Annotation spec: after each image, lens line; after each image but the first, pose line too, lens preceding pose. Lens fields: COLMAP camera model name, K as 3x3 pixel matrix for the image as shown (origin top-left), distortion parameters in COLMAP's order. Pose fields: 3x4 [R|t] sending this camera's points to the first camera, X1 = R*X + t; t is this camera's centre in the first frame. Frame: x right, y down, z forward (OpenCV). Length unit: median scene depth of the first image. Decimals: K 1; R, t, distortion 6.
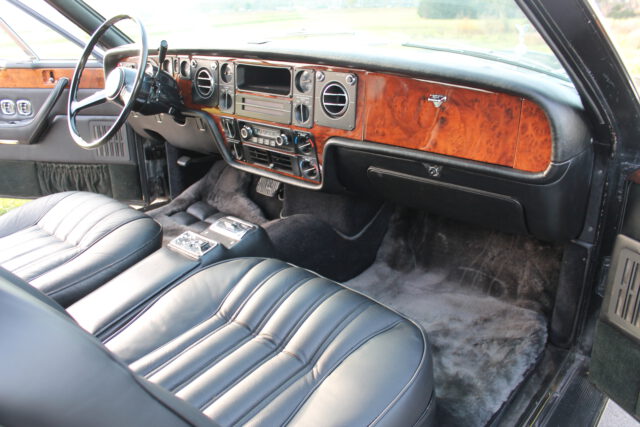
lens RADIAL K [[584.2, 0, 320.0], [0, 584.2, 213.5], [0, 0, 1]] dist [-0.102766, 0.005183]
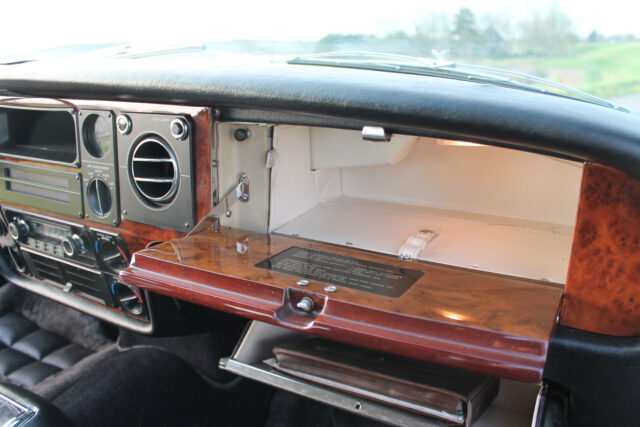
lens RADIAL K [[584.2, 0, 320.0], [0, 584.2, 213.5], [0, 0, 1]] dist [-0.102766, 0.005183]
pose [[0.985553, -0.056459, 0.159677, 0.077573], [0.067757, 0.995502, -0.066215, -0.109918], [-0.155221, 0.076078, 0.984946, 0.468815]]
